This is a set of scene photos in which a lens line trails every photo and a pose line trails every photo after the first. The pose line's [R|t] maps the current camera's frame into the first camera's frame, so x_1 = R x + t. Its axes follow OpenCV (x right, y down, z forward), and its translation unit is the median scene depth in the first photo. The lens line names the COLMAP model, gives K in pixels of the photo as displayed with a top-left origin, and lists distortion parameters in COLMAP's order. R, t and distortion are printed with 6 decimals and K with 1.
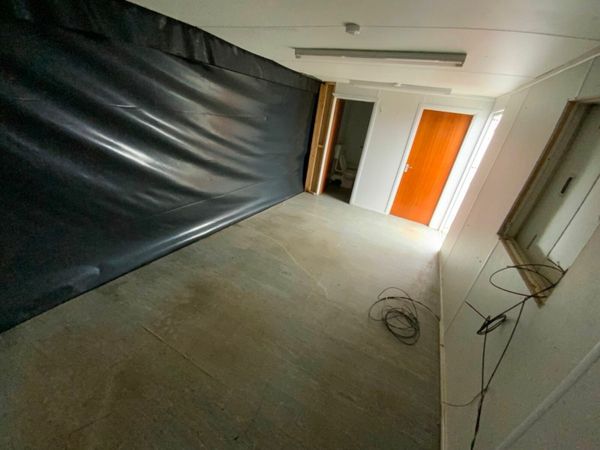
lens RADIAL K [[242.3, 0, 299.5], [0, 242.3, 223.6], [0, 0, 1]] dist [0.000024, -0.000721]
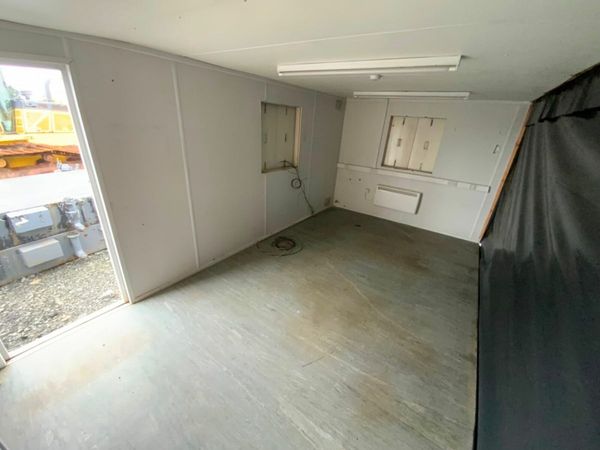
lens RADIAL K [[242.3, 0, 299.5], [0, 242.3, 223.6], [0, 0, 1]] dist [0.000024, -0.000721]
pose [[-0.972829, -0.228968, 0.034305, 0.250234], [-0.125567, 0.646275, 0.752703, -0.781979], [-0.194515, 0.727944, -0.657466, 1.665484]]
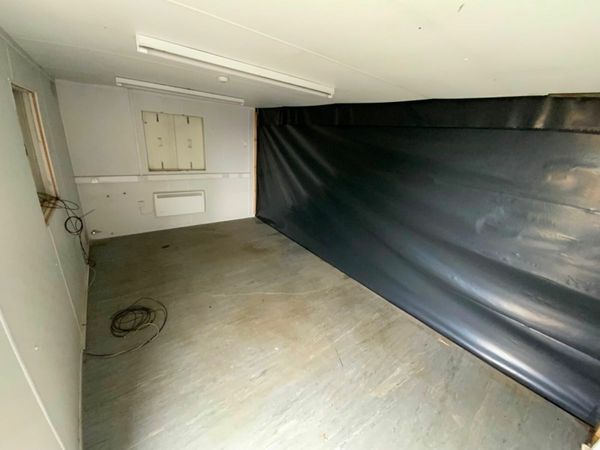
lens RADIAL K [[242.3, 0, 299.5], [0, 242.3, 223.6], [0, 0, 1]] dist [0.000024, -0.000721]
pose [[-0.402840, 0.148430, -0.903155, 0.843654], [-0.509449, 0.783414, 0.355984, -0.530933], [0.760382, 0.603516, -0.239973, 1.310047]]
